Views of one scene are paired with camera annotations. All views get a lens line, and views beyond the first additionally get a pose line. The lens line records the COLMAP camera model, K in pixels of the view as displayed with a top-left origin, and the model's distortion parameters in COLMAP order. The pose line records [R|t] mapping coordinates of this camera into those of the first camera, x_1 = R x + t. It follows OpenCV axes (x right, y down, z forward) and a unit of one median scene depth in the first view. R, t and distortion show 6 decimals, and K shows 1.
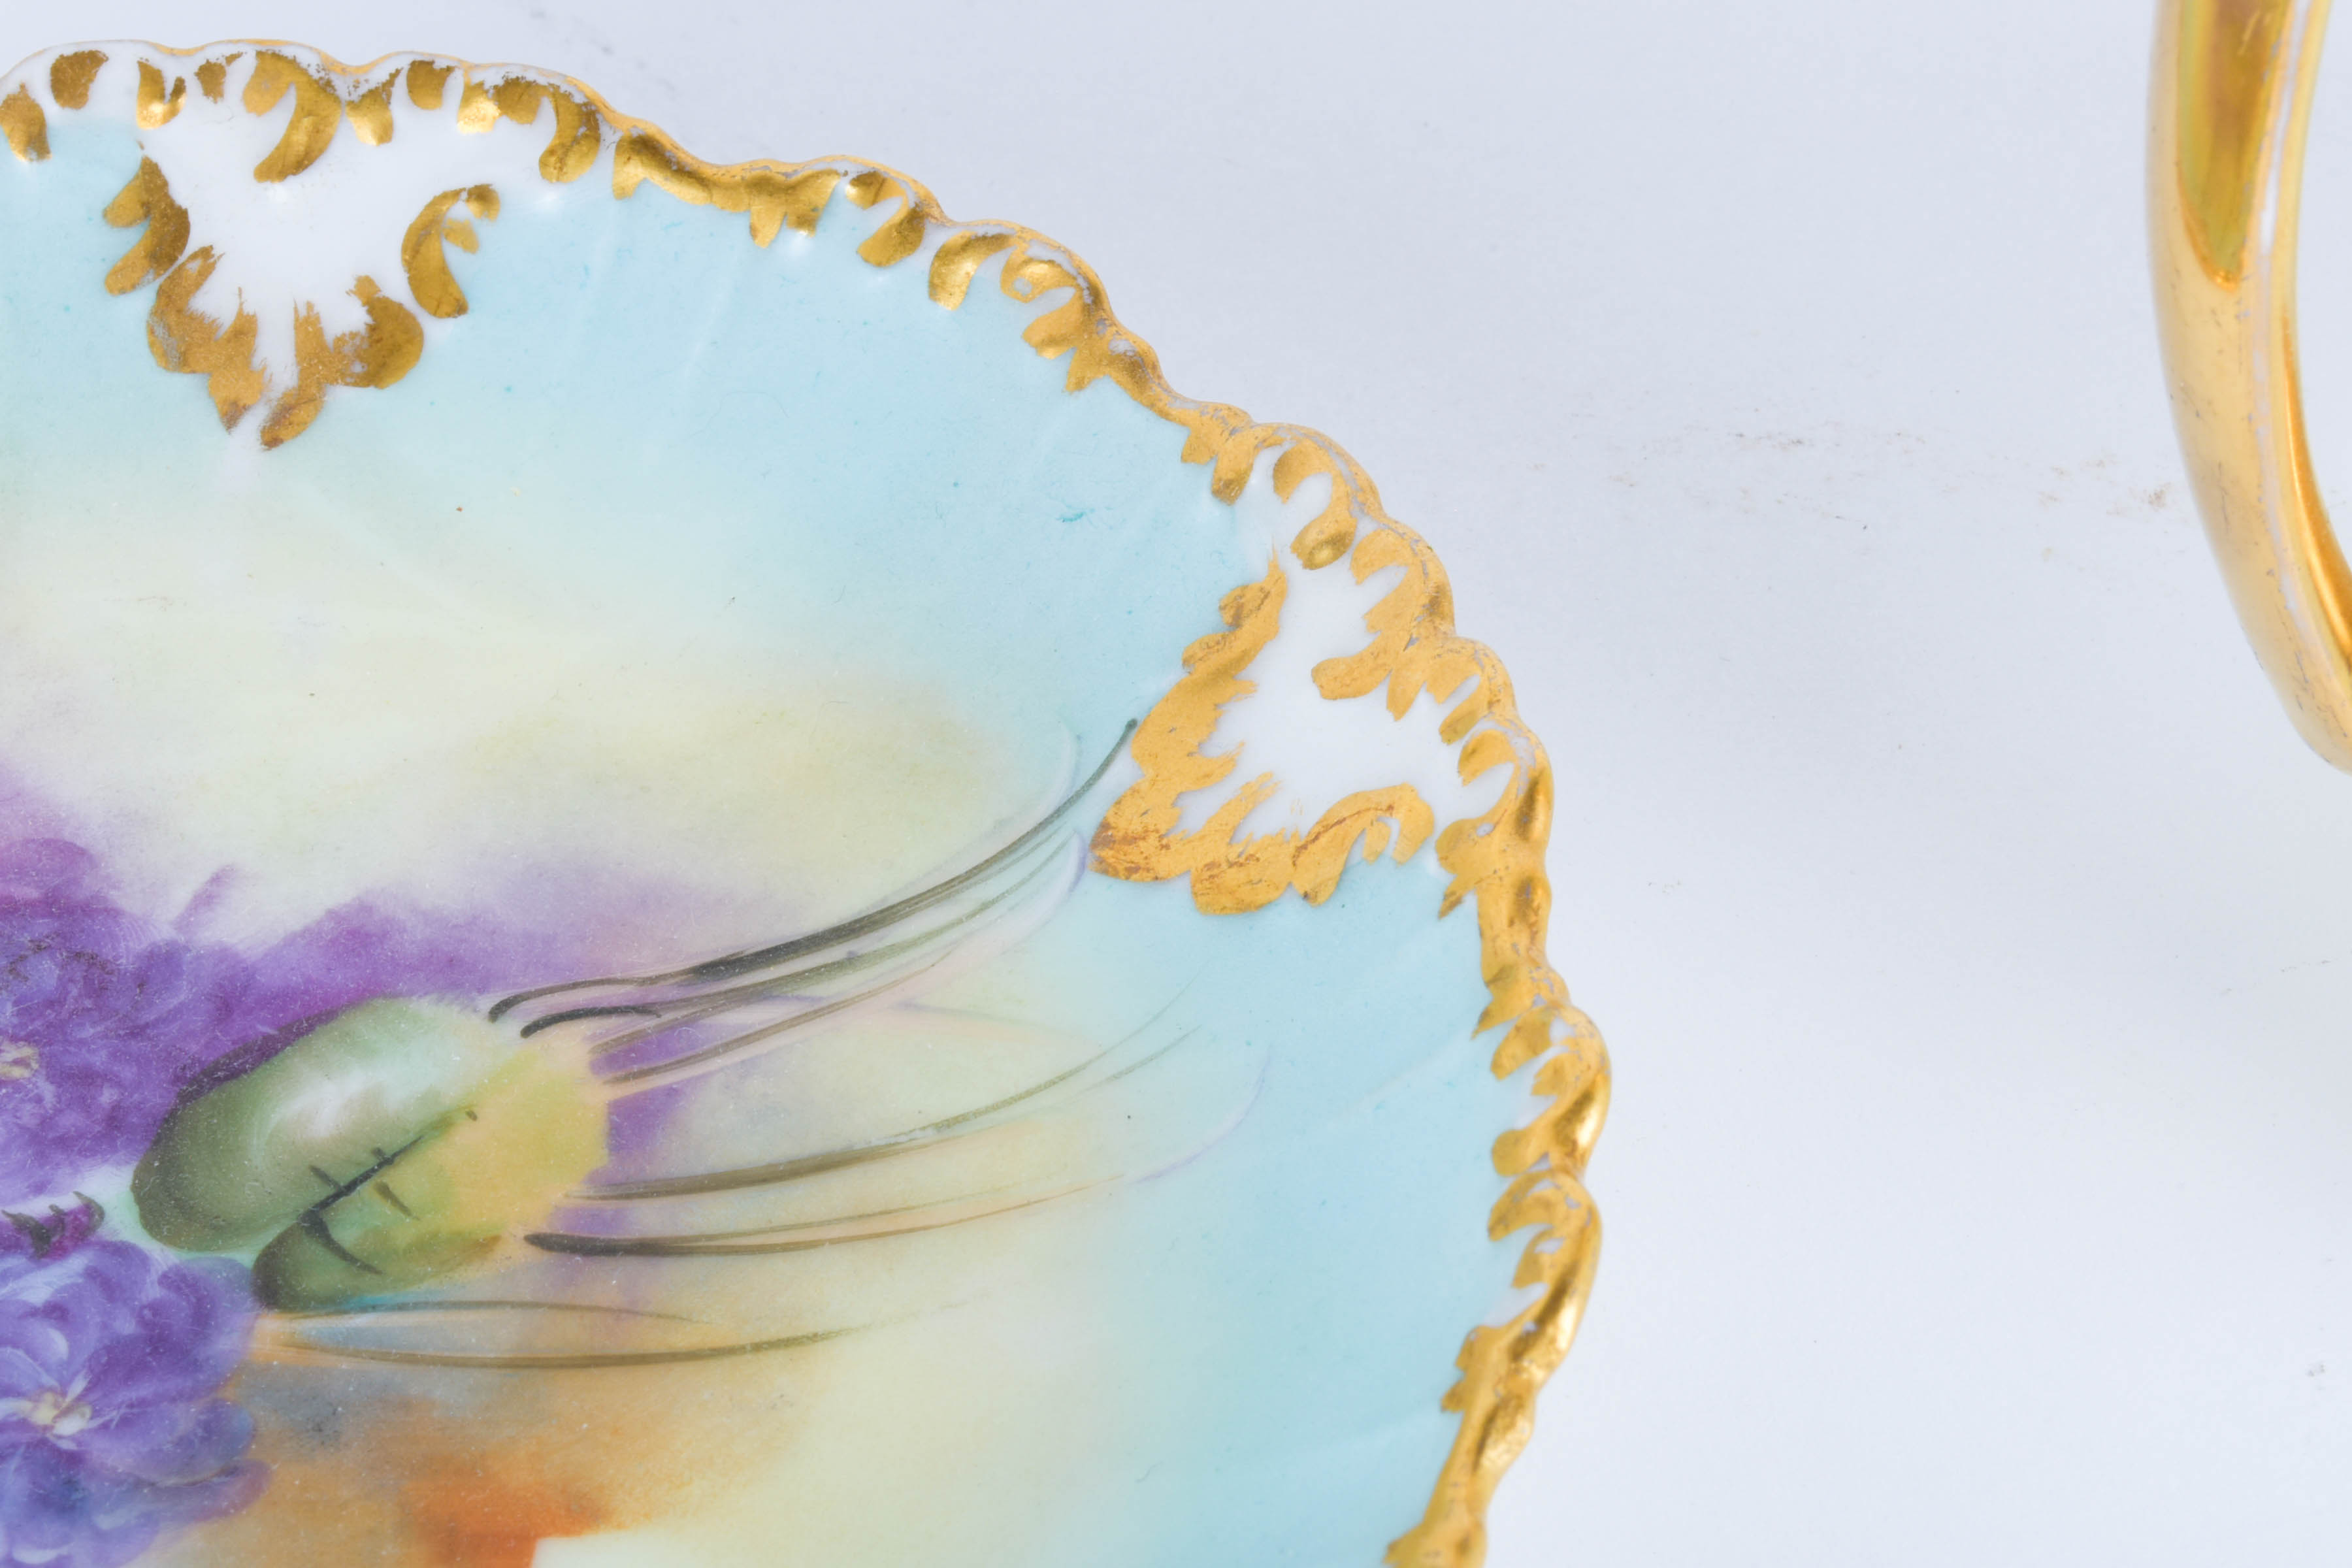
lens RADIAL K [[5262.9, 0, 1177.6], [0, 5262.9, 782.5], [0, 0, 1]] dist [-0.018633, 0.000000]
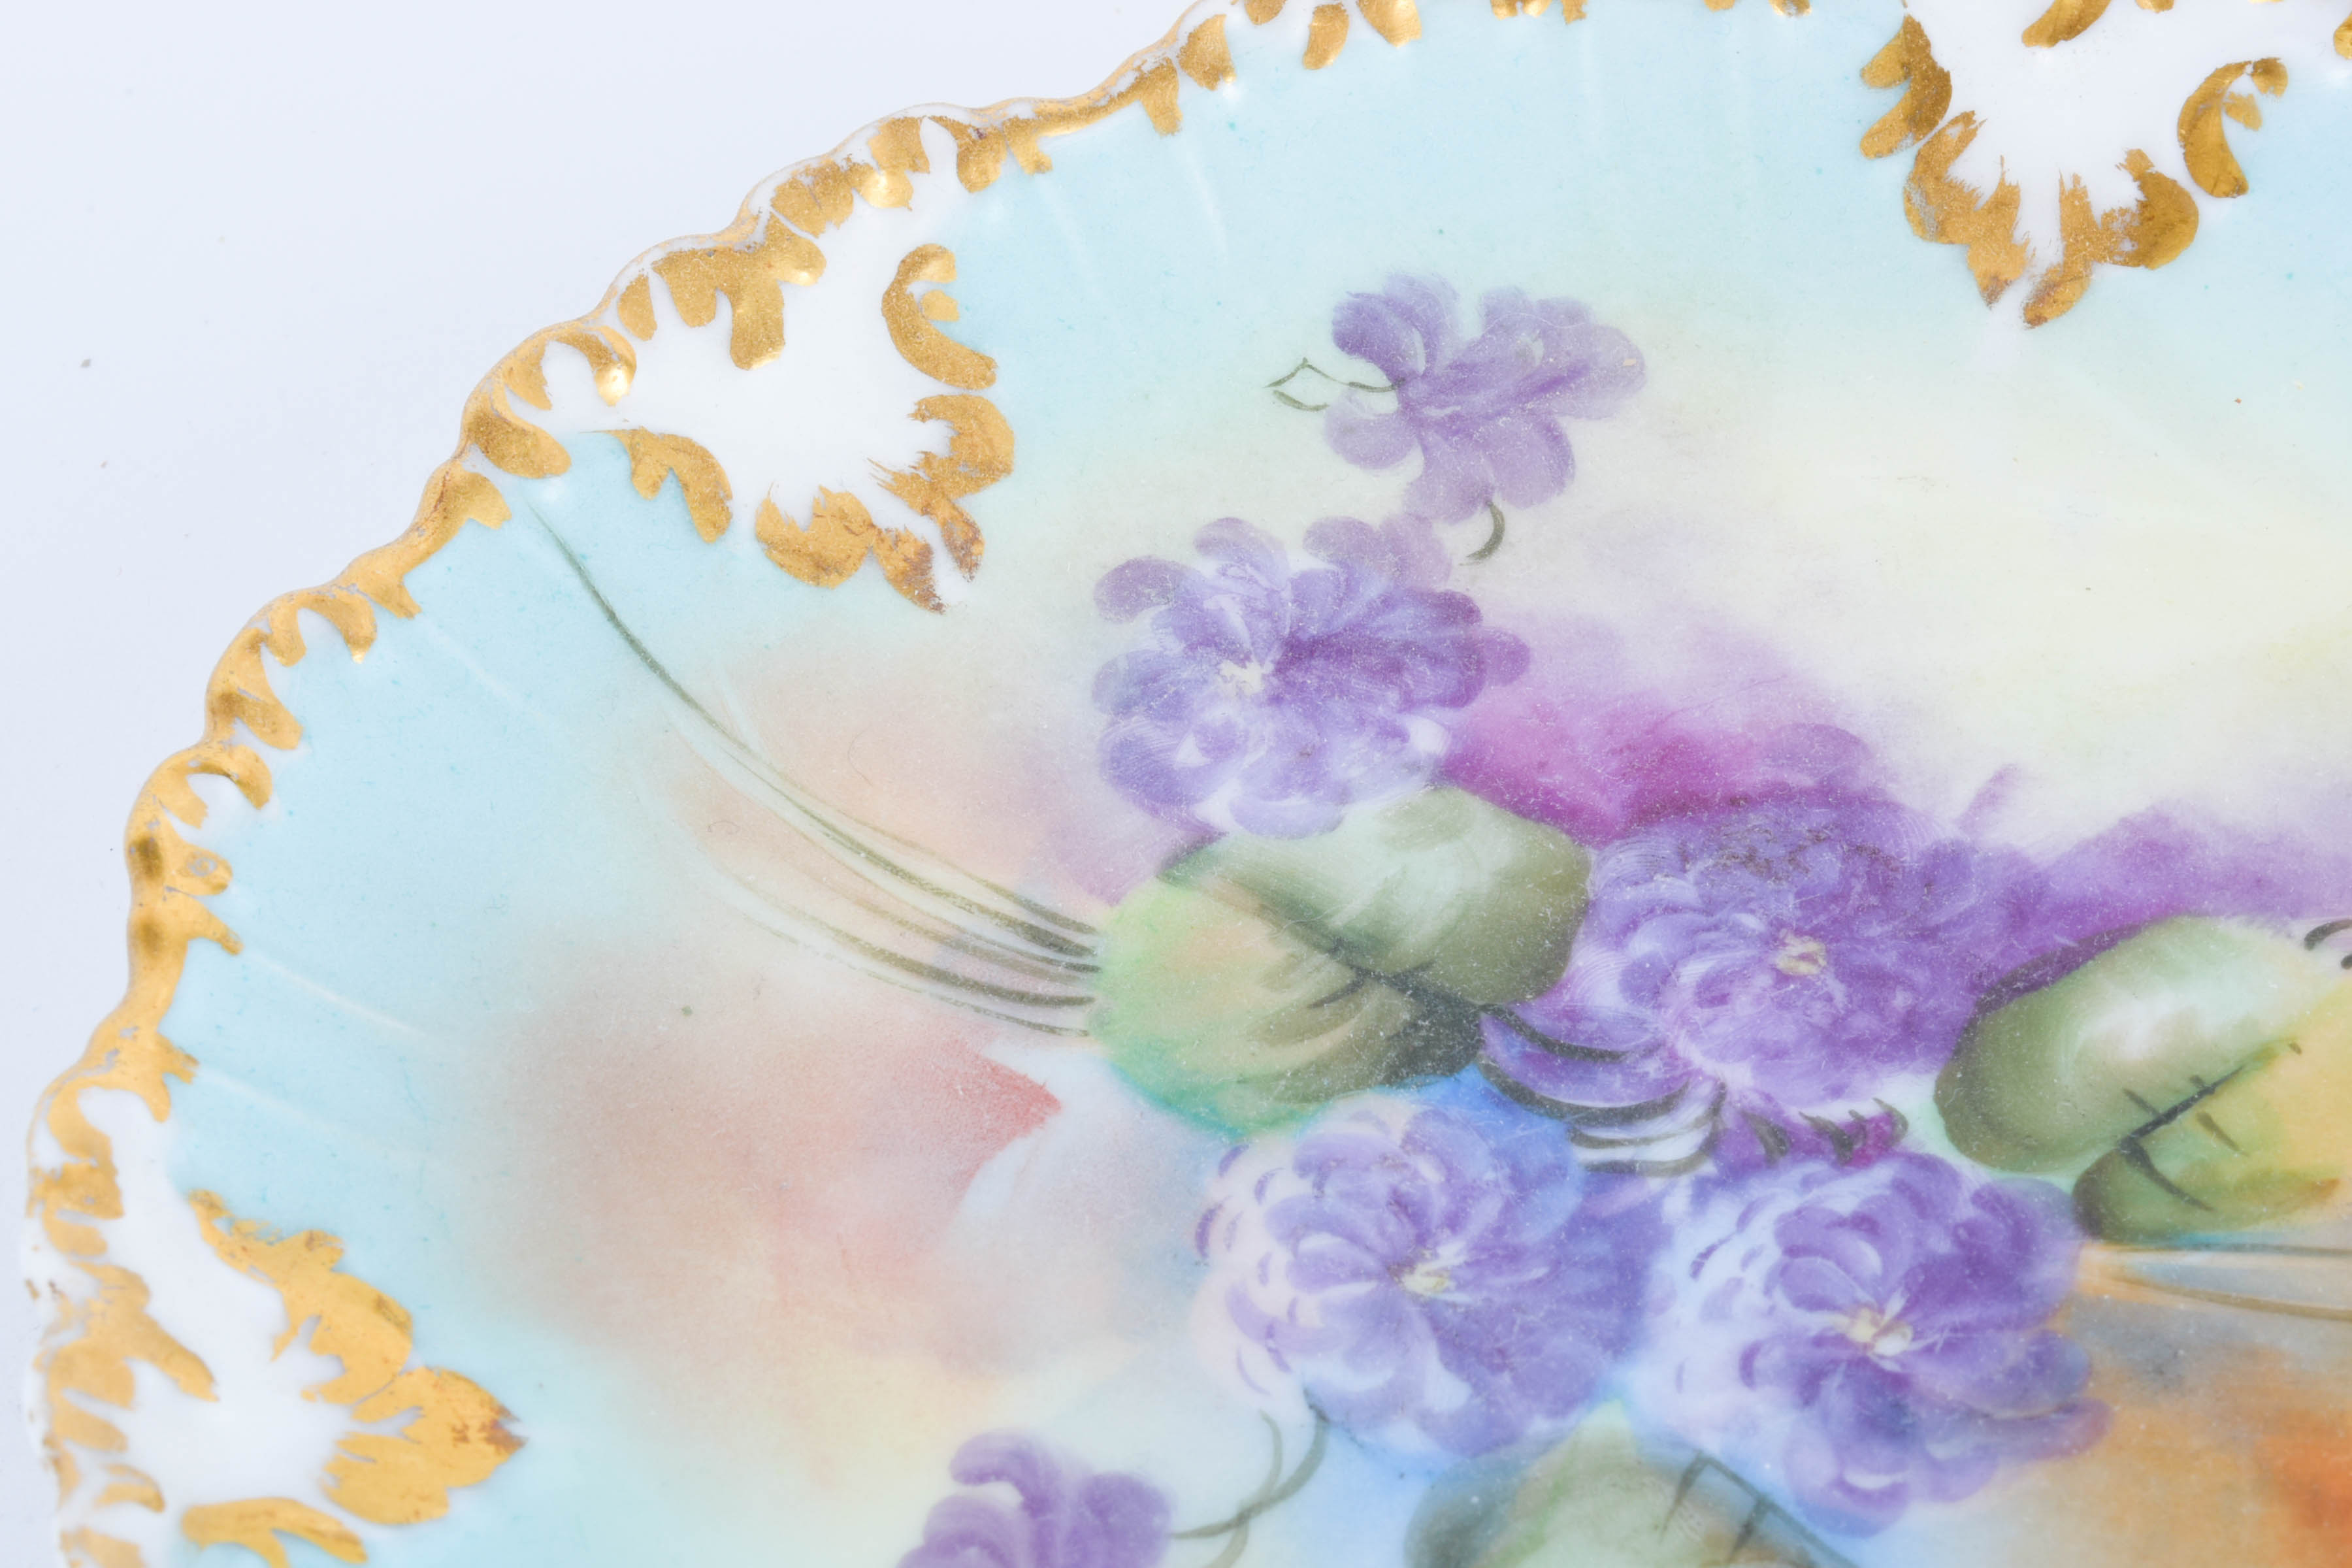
lens RADIAL K [[5262.9, 0, 1175.4], [0, 5262.9, 785.1], [0, 0, 1]] dist [-0.018633, 0.000000]
pose [[0.979573, 0.063347, -0.190850, -0.150975], [-0.057746, 0.997725, 0.034778, -0.005100], [0.192619, -0.023047, 0.981003, 0.033608]]
